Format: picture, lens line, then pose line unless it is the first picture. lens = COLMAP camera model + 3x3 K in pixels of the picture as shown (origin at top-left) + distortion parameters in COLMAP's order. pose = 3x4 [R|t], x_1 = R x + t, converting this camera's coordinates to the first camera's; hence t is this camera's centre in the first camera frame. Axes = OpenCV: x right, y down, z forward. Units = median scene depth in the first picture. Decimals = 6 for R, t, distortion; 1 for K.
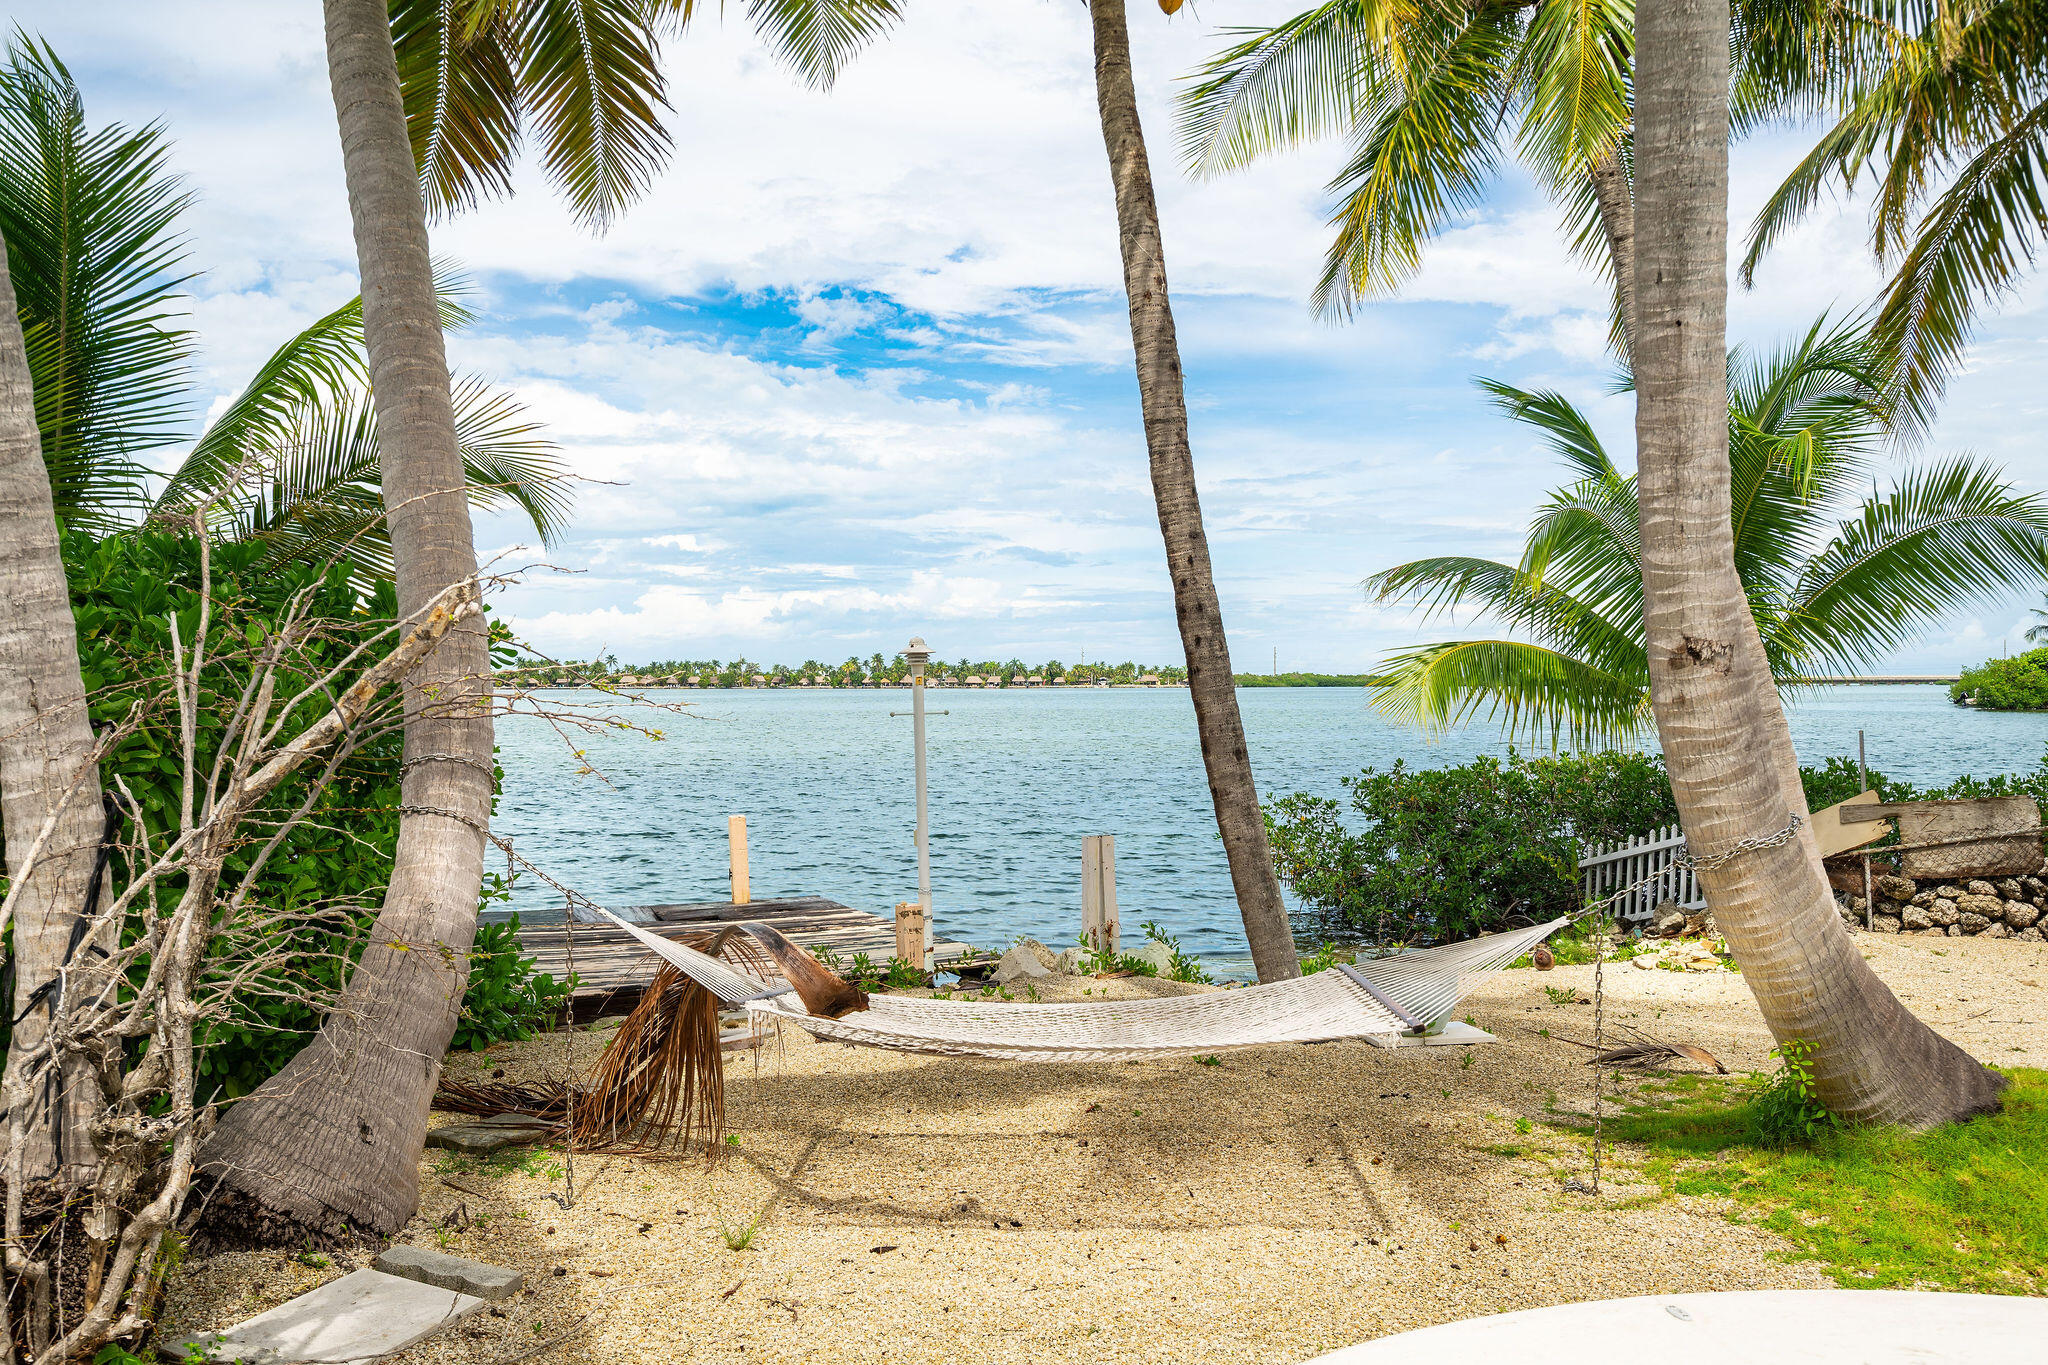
lens RADIAL K [[1869.9, 0, 1024.0], [0, 1869.9, 682.5], [0, 0, 1]] dist [-0.003826, -0.002713]
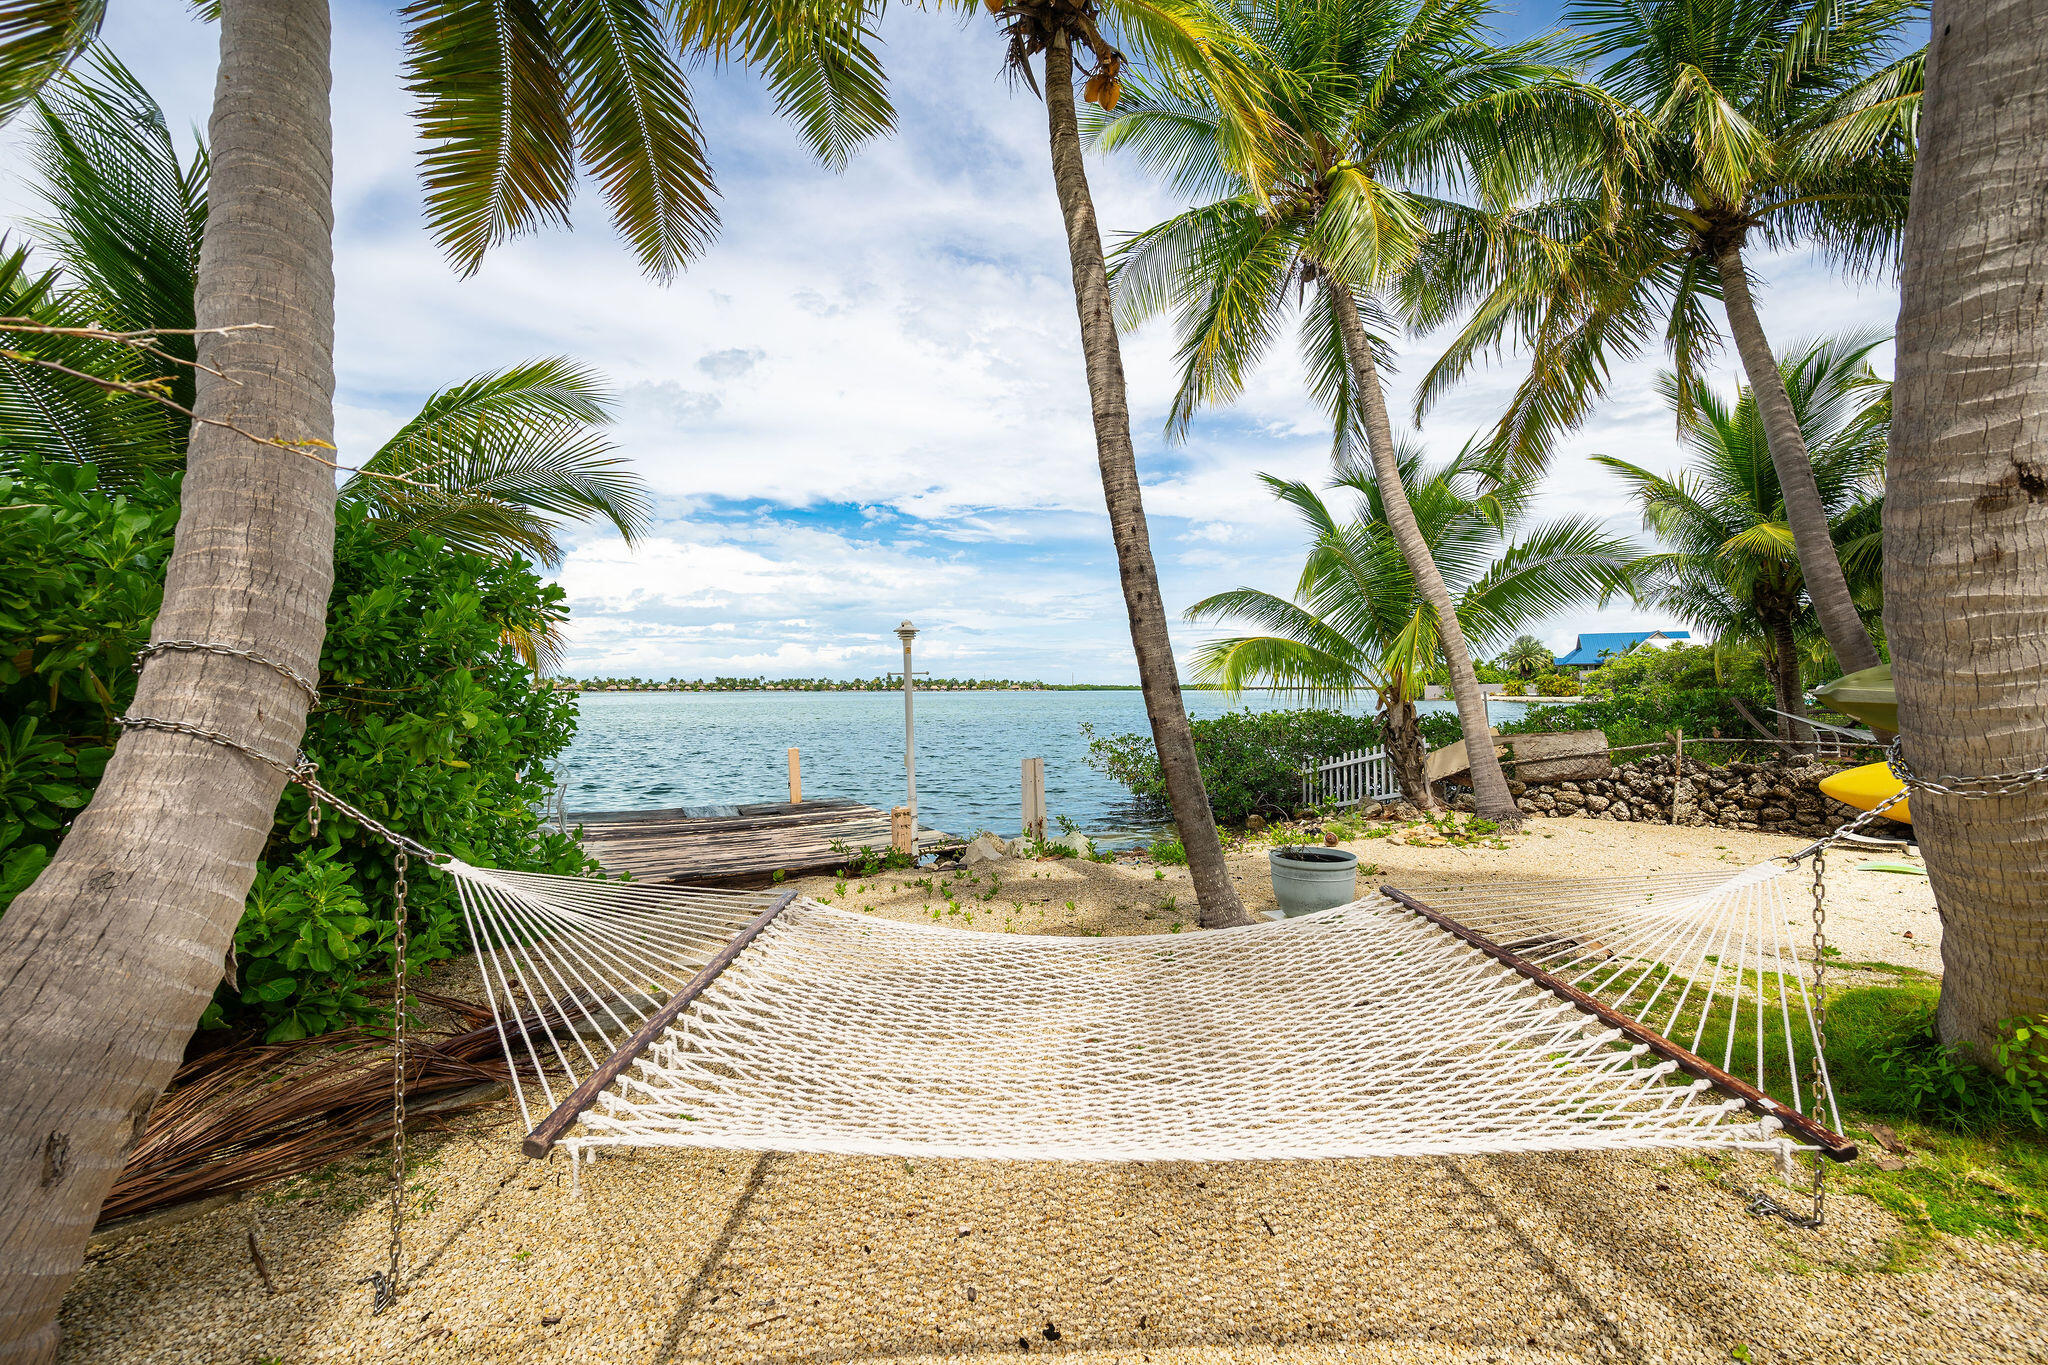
lens RADIAL K [[784.5, 0, 1020.2], [0, 784.5, 682.0], [0, 0, 1]] dist [-0.001676, -0.000131]
pose [[0.996398, 0.000873, 0.084792, -0.021662], [0.000544, 0.999861, -0.016687, 0.033043], [-0.084794, 0.016673, 0.996259, 0.395771]]
